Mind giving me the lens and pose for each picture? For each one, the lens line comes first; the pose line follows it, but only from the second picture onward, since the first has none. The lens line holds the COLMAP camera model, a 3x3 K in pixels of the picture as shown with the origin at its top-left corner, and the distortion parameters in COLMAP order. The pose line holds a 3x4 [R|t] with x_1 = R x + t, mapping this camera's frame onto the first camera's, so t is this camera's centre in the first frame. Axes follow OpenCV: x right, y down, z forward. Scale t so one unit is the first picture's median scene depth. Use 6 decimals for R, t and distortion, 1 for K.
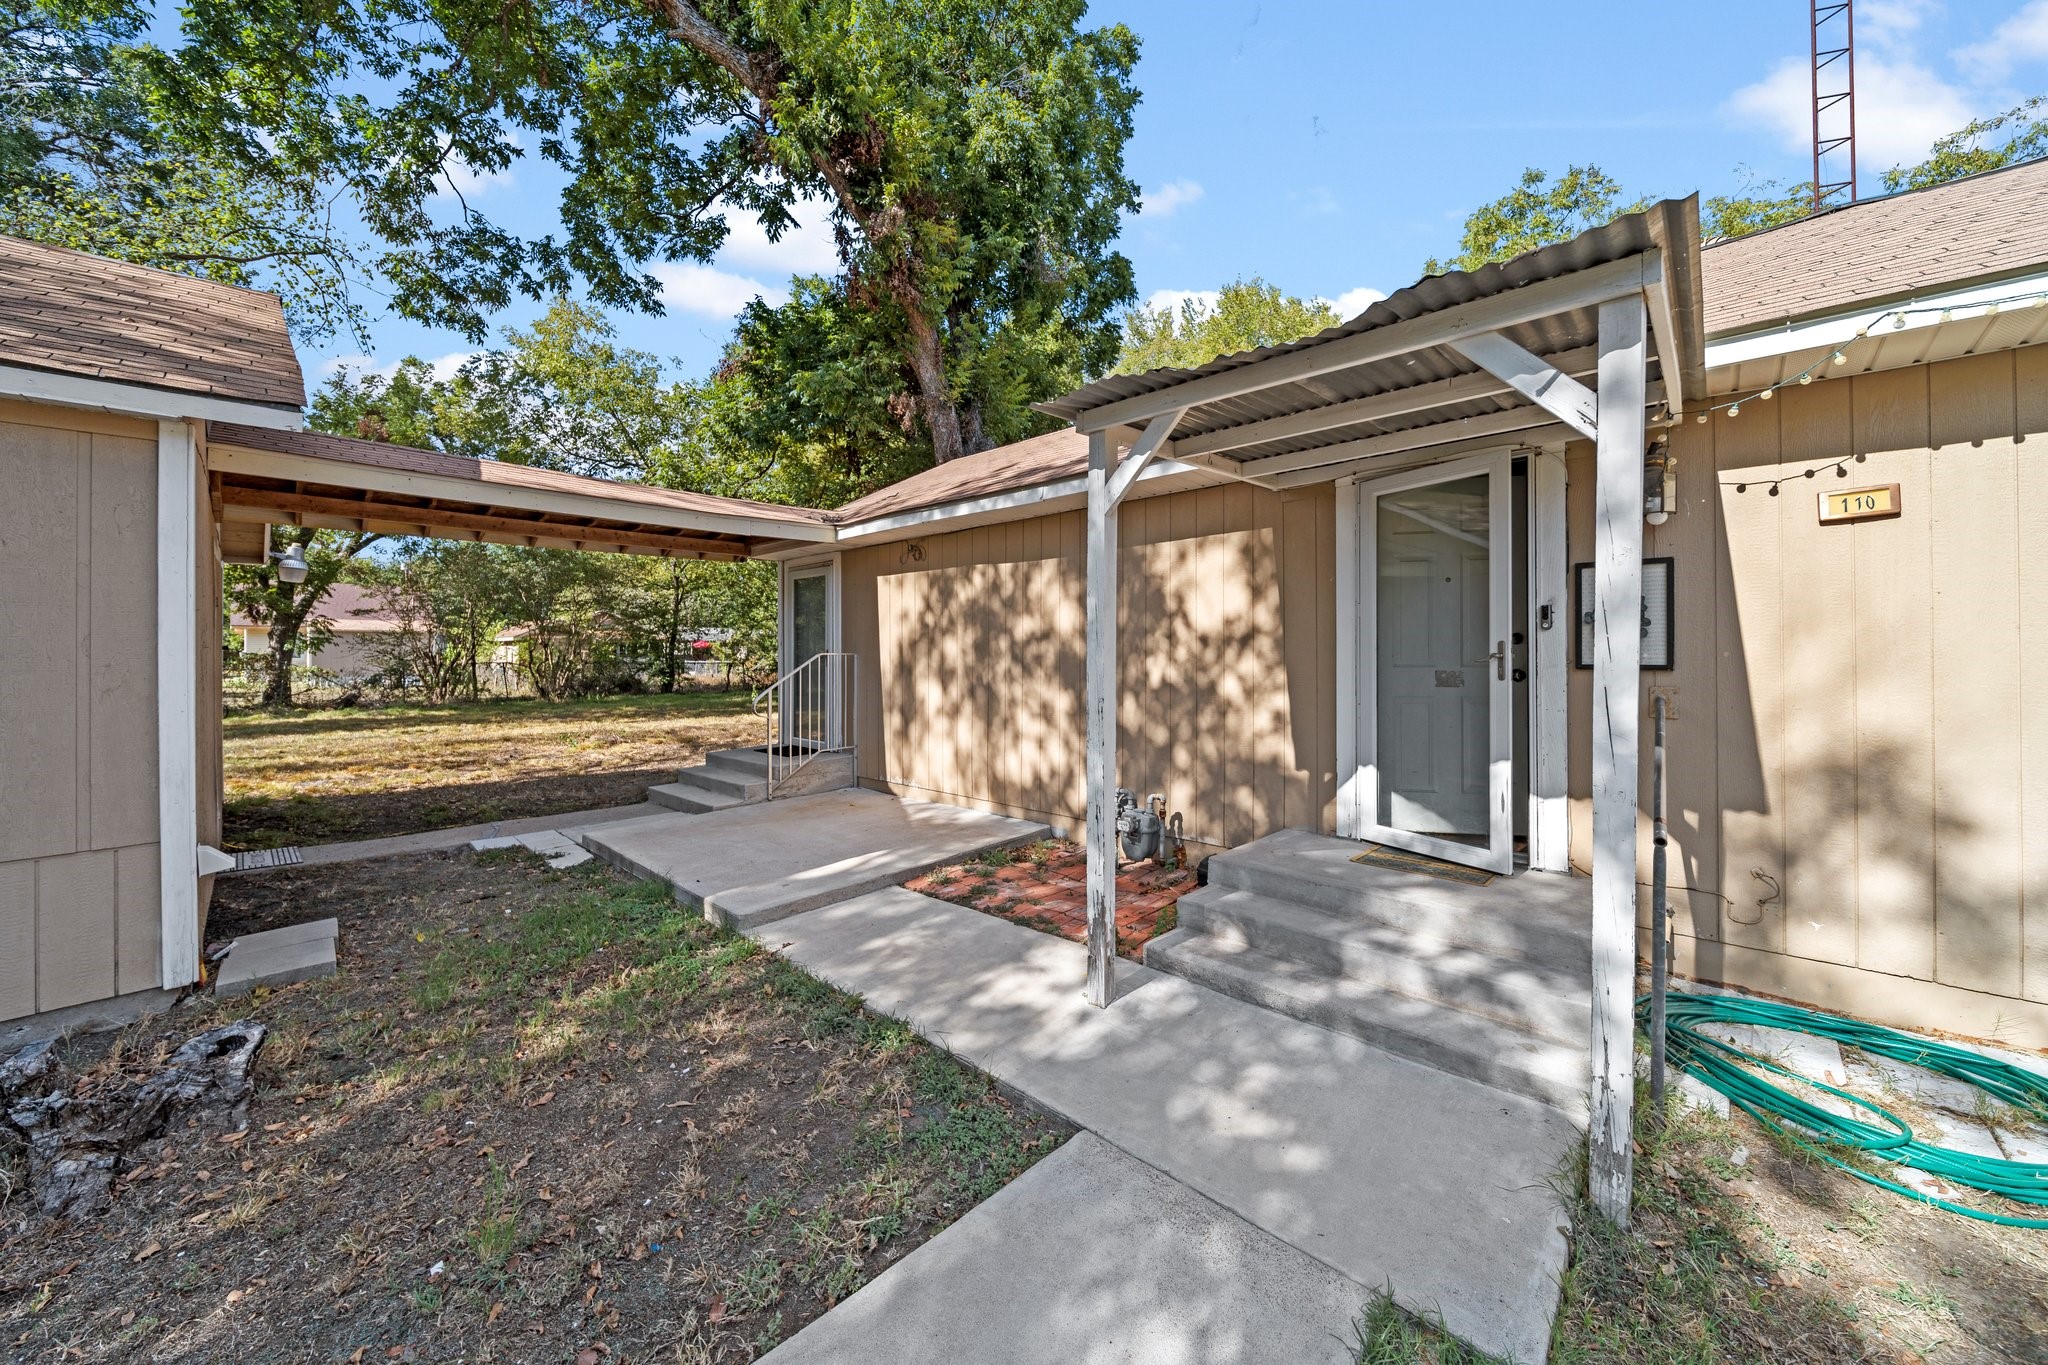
lens RADIAL K [[747.5, 0, 1021.3], [0, 747.5, 632.5], [0, 0, 1]] dist [-0.008910, -0.000062]
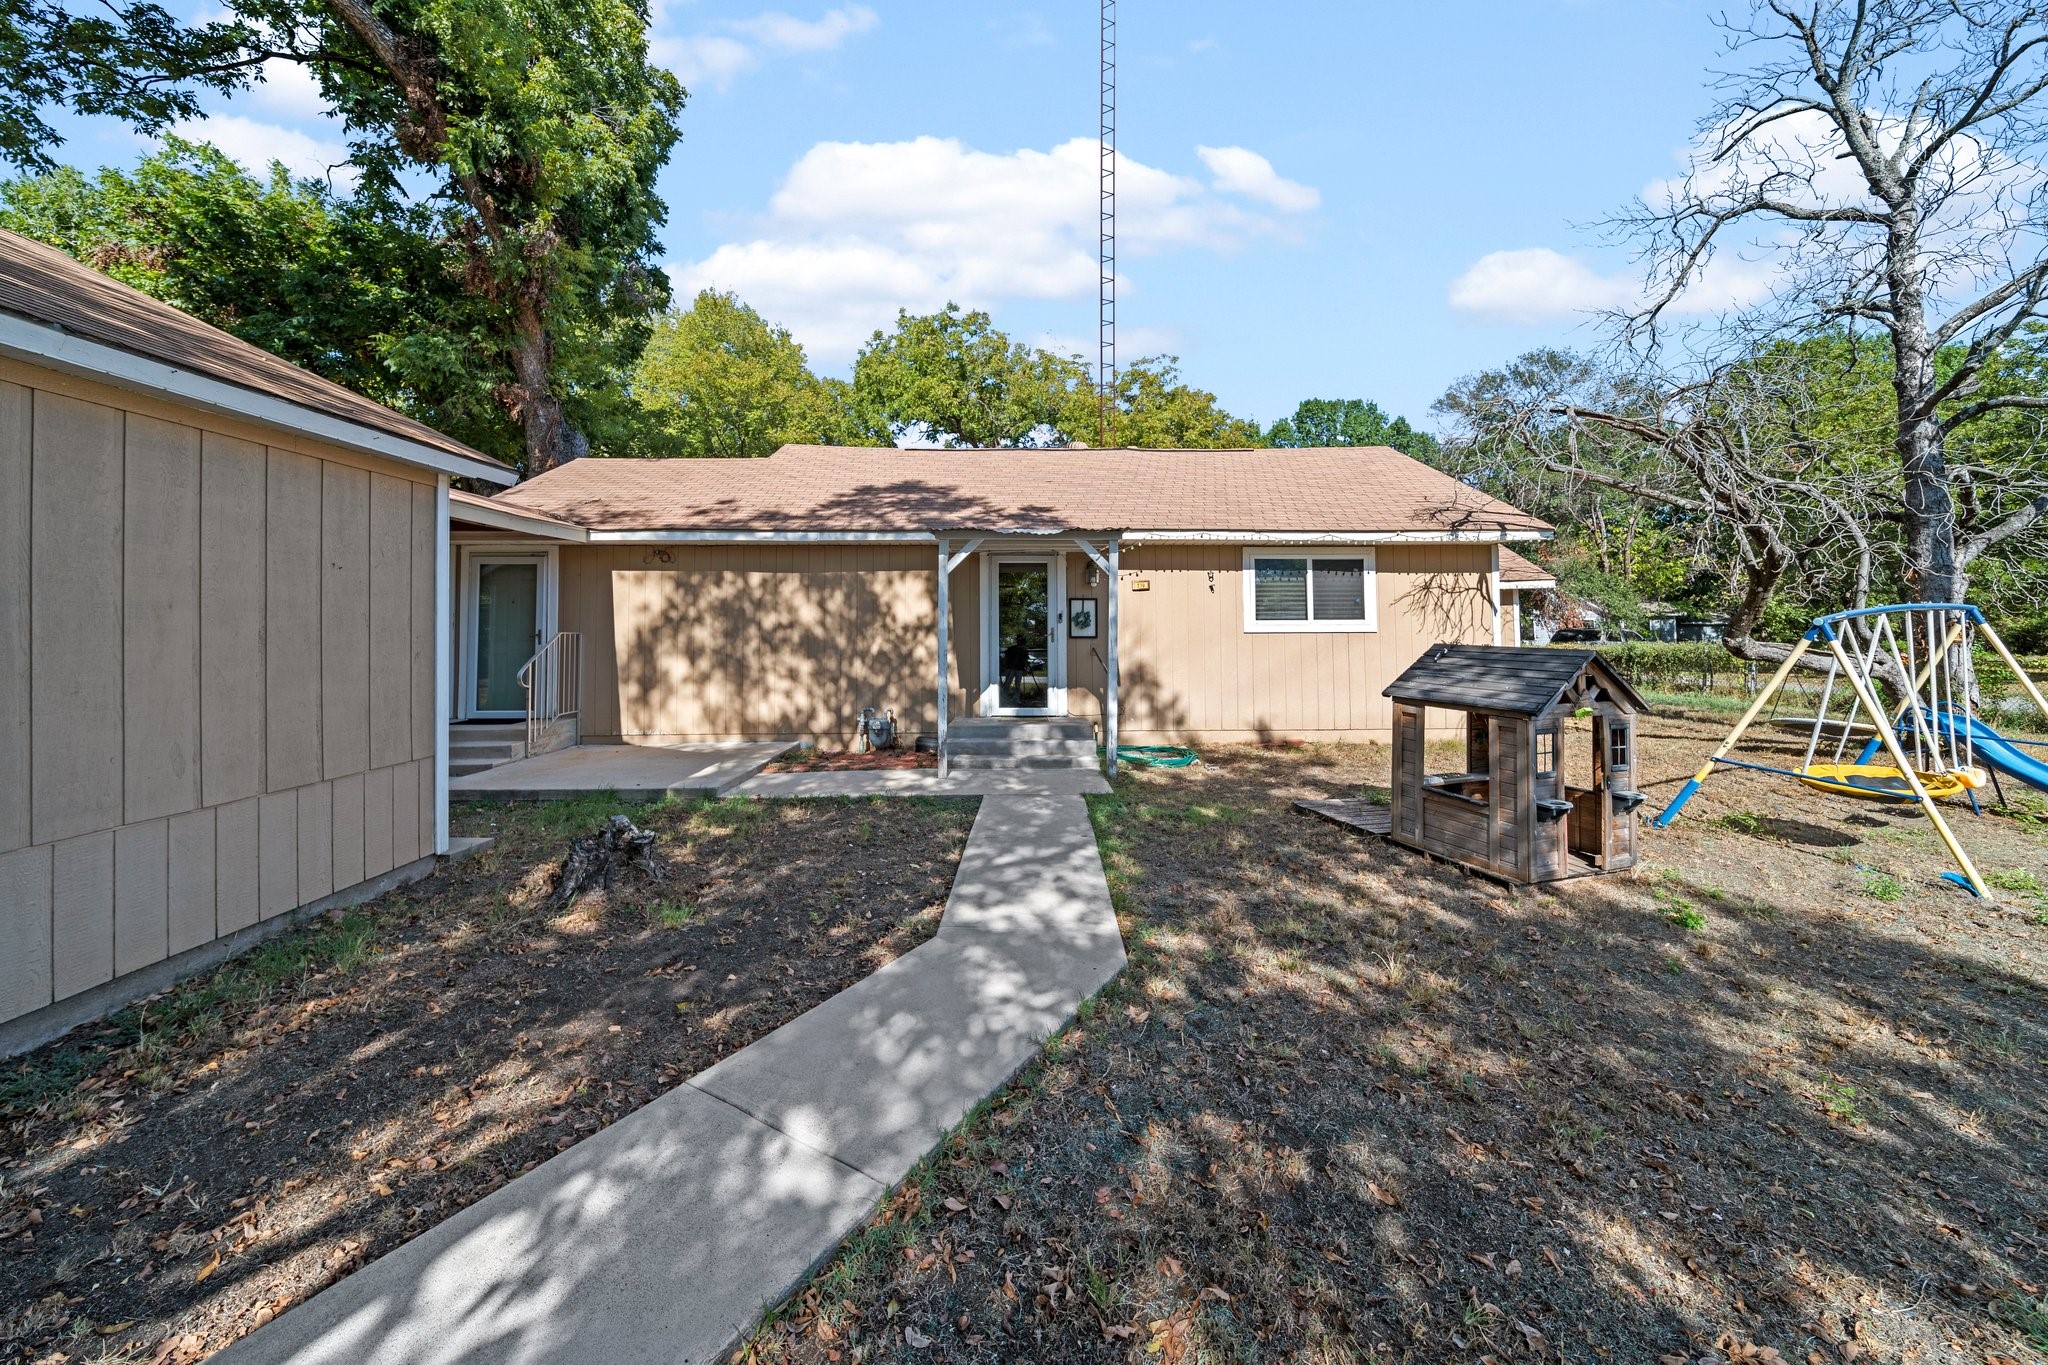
lens RADIAL K [[795.3, 0, 1045.1], [0, 795.3, 628.5], [0, 0, 1]] dist [-0.012708, 0.000001]
pose [[0.700107, 0.007764, 0.713996, -0.421725], [-0.015012, 0.999880, 0.003848, -0.001684], [-0.713880, -0.013412, 0.700139, -0.294004]]
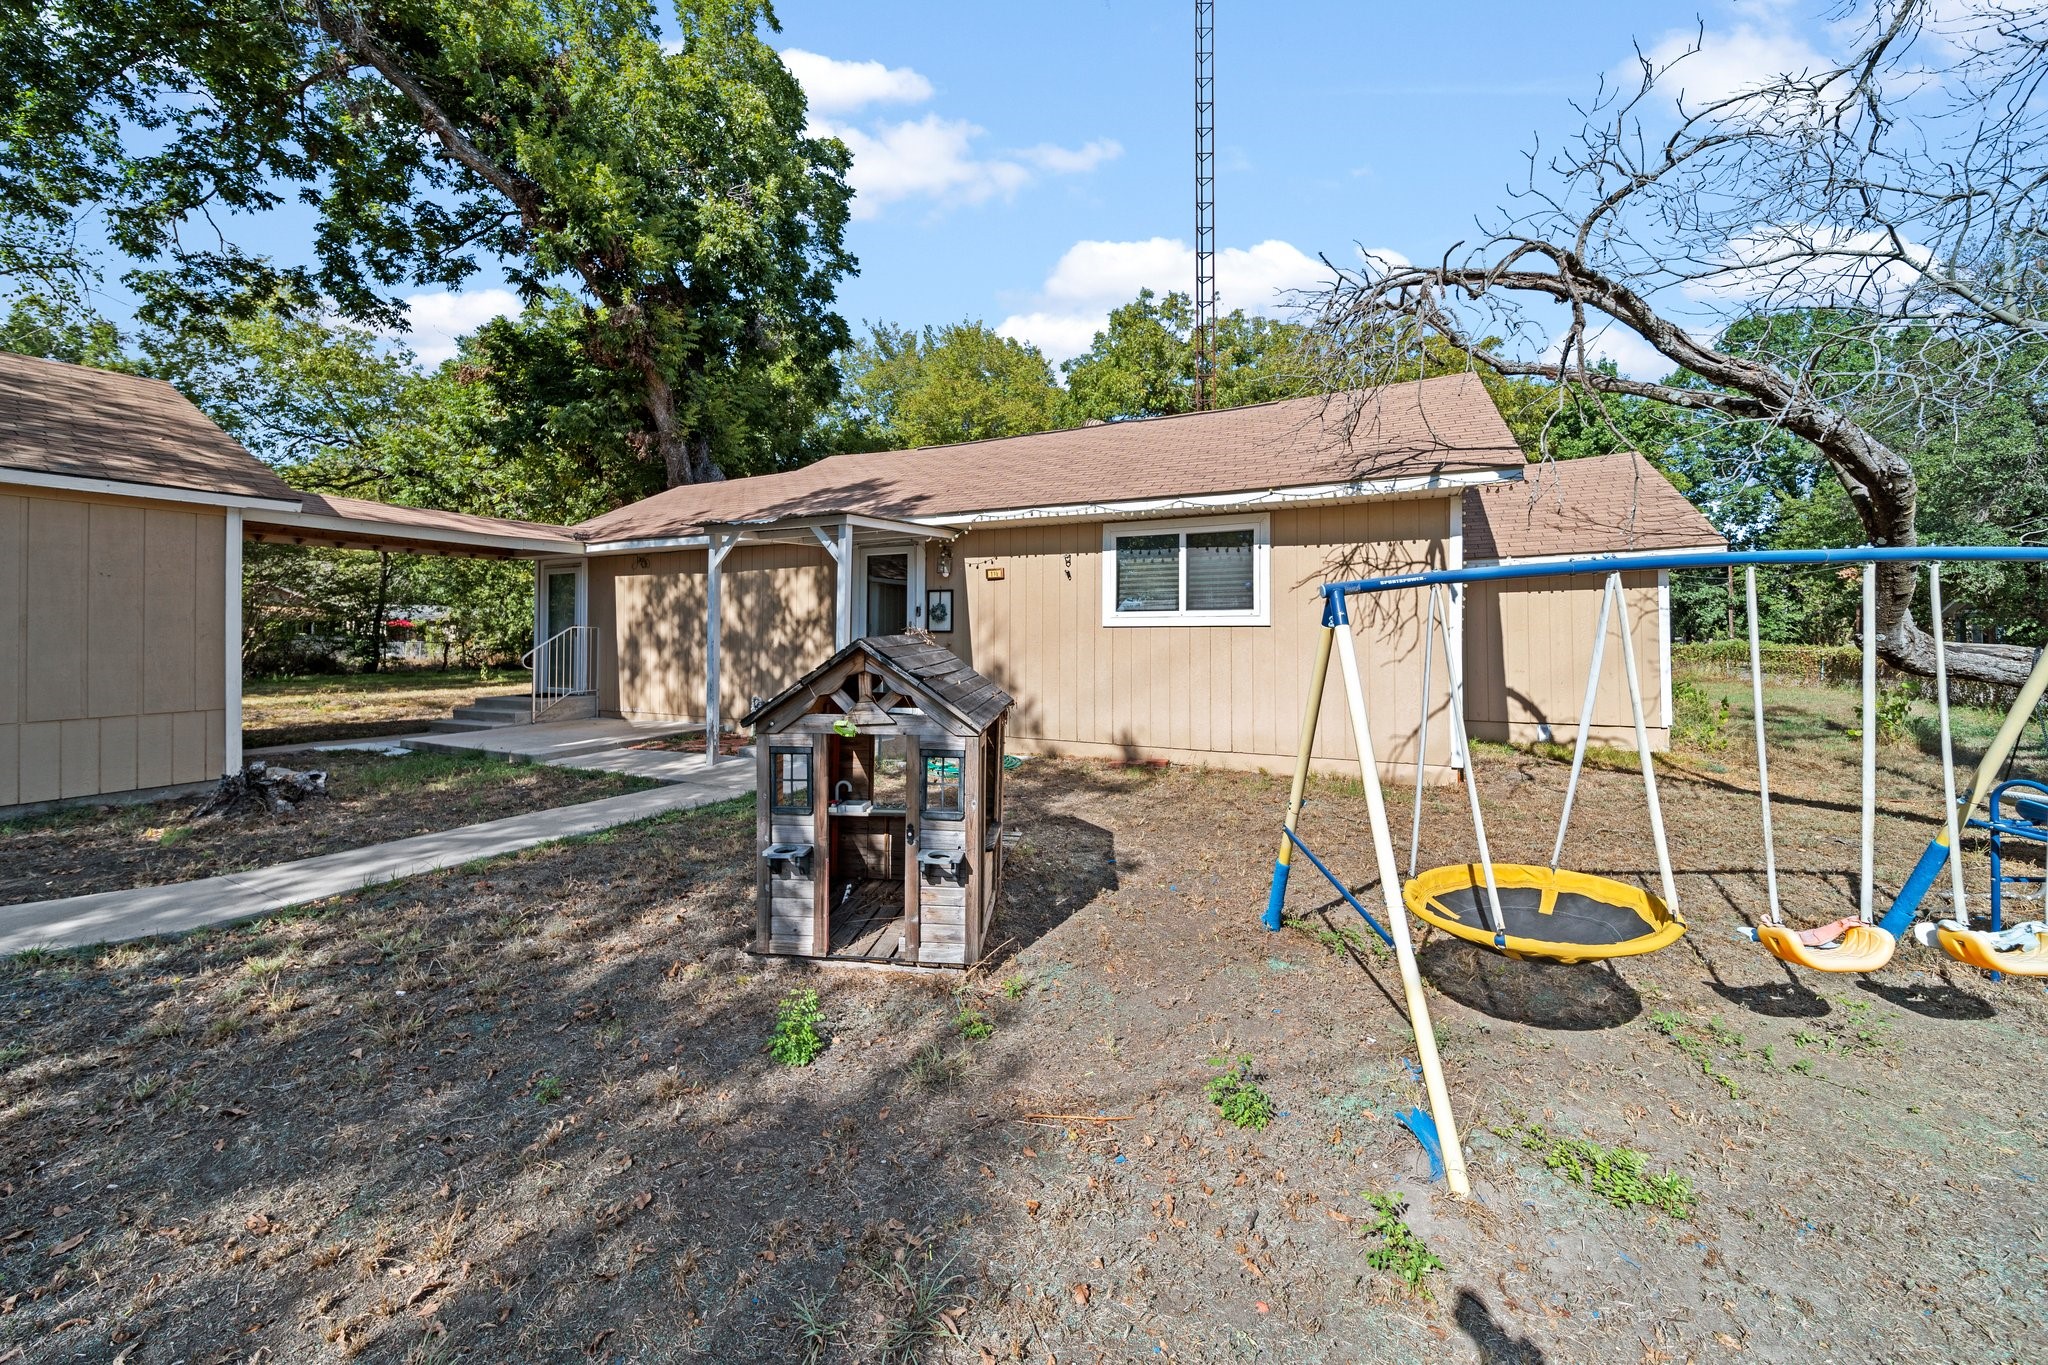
lens RADIAL K [[795.3, 0, 1045.1], [0, 795.3, 628.5], [0, 0, 1]] dist [-0.012708, 0.000001]
pose [[0.955518, 0.010027, 0.294762, 0.112005], [-0.013125, 0.999877, 0.008533, -0.000693], [-0.294640, -0.012022, 0.955533, -0.524944]]
